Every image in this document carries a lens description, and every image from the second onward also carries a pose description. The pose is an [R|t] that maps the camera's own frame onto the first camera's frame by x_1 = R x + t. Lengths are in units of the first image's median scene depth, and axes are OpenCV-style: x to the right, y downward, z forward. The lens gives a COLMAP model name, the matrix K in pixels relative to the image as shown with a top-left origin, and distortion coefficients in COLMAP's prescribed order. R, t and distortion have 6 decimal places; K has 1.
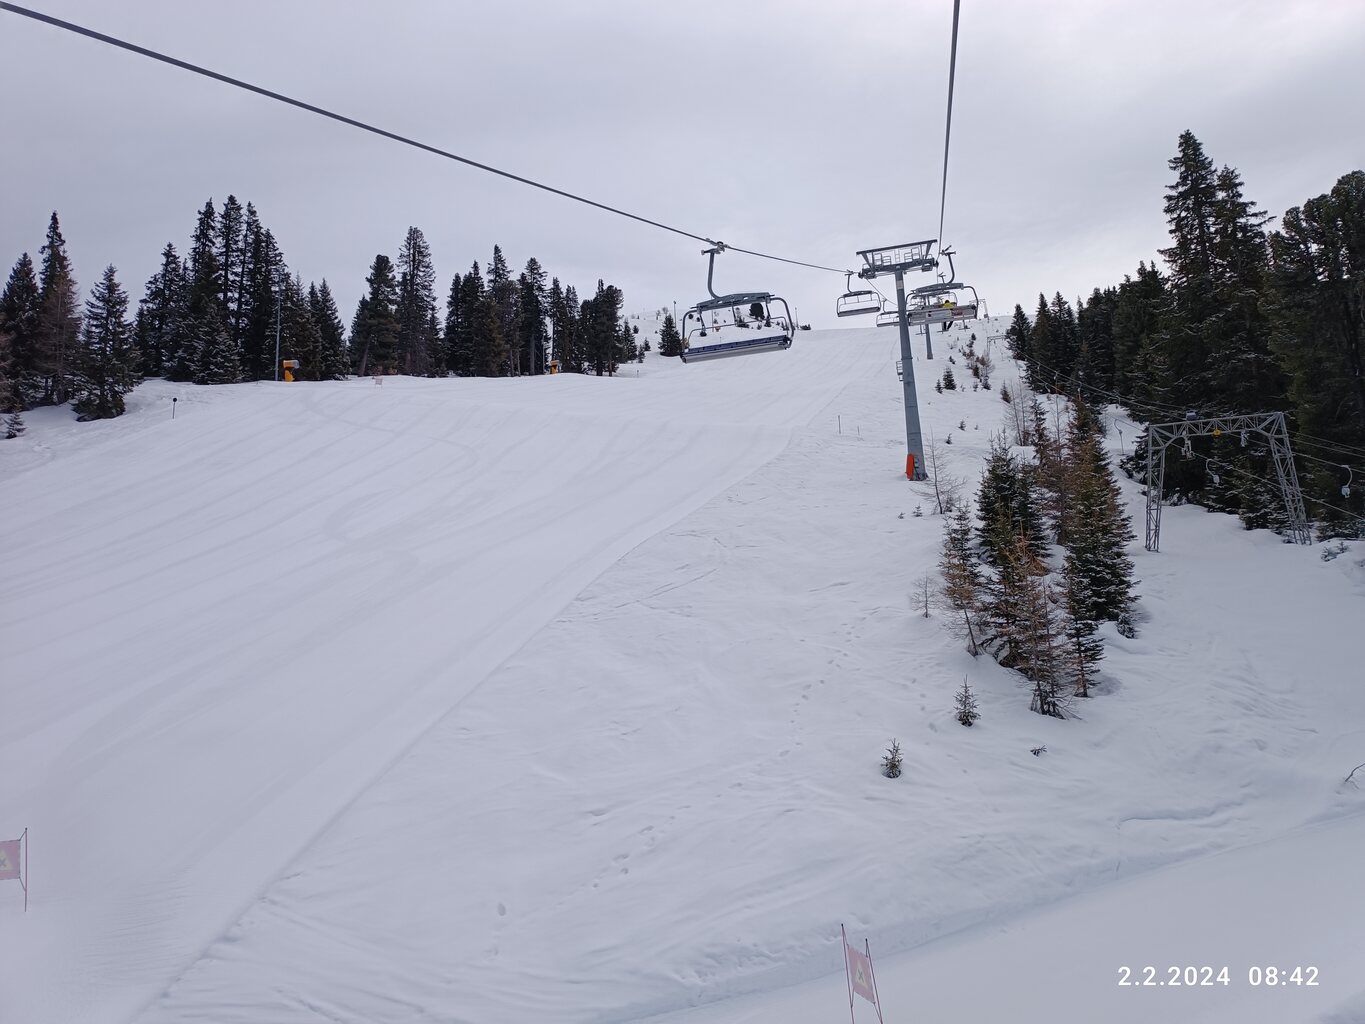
lens RADIAL K [[993.0, 0, 684.4], [0, 993.0, 511.4], [0, 0, 1]] dist [0.031479, -0.013144]
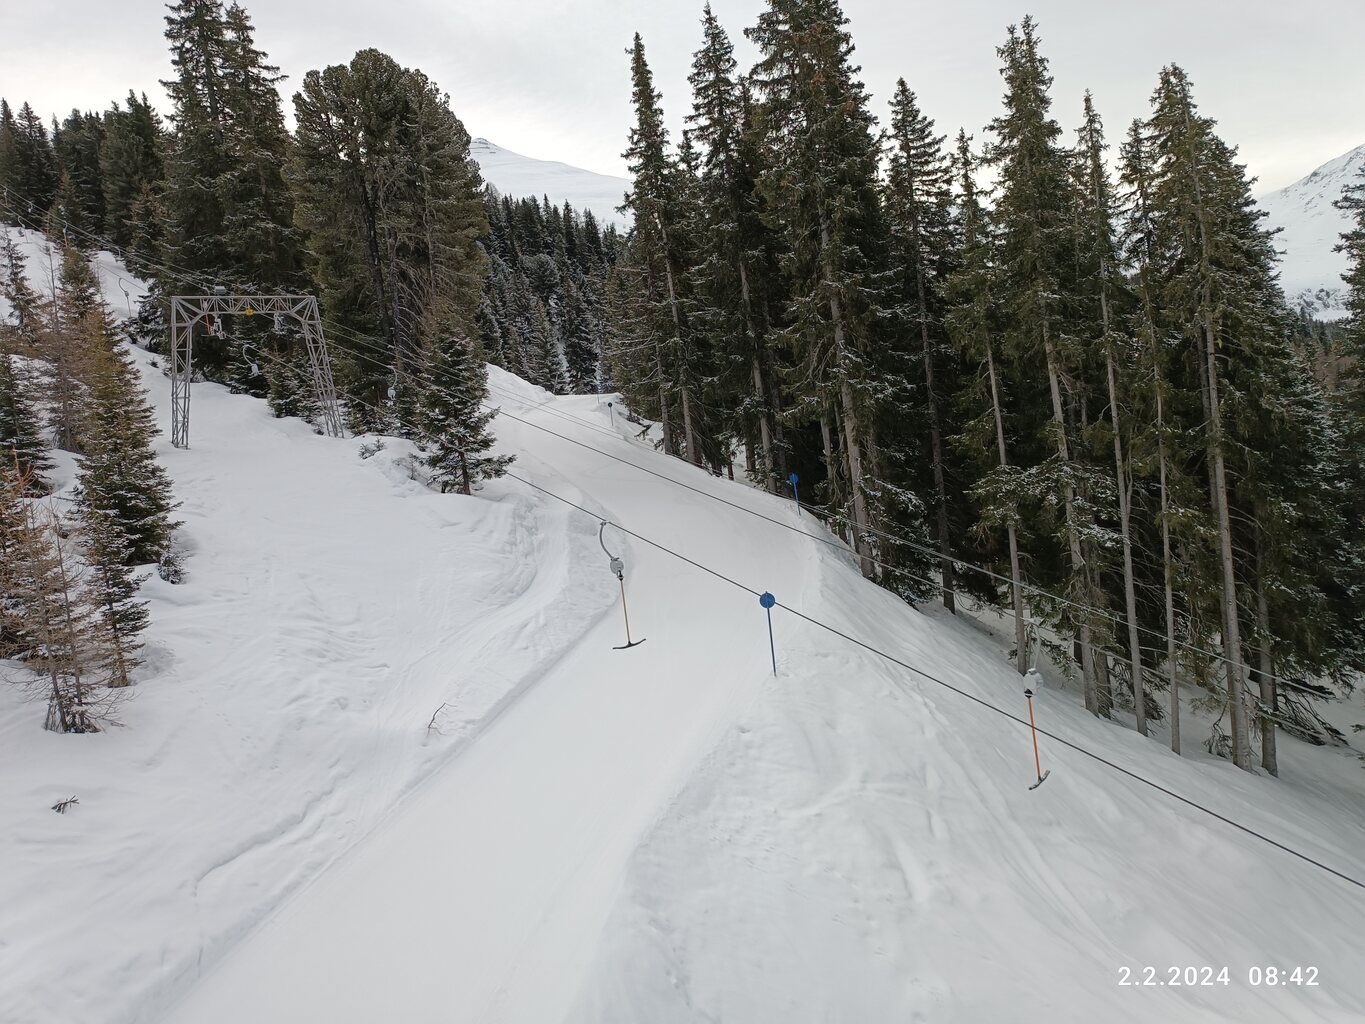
lens RADIAL K [[993.0, 0, 677.7], [0, 993.0, 508.7], [0, 0, 1]] dist [0.031479, -0.013144]
pose [[0.603094, -0.079824, 0.793666, 0.039687], [-0.032501, 0.991695, 0.124438, -0.026060], [-0.797008, -0.100842, 0.595491, 0.137991]]
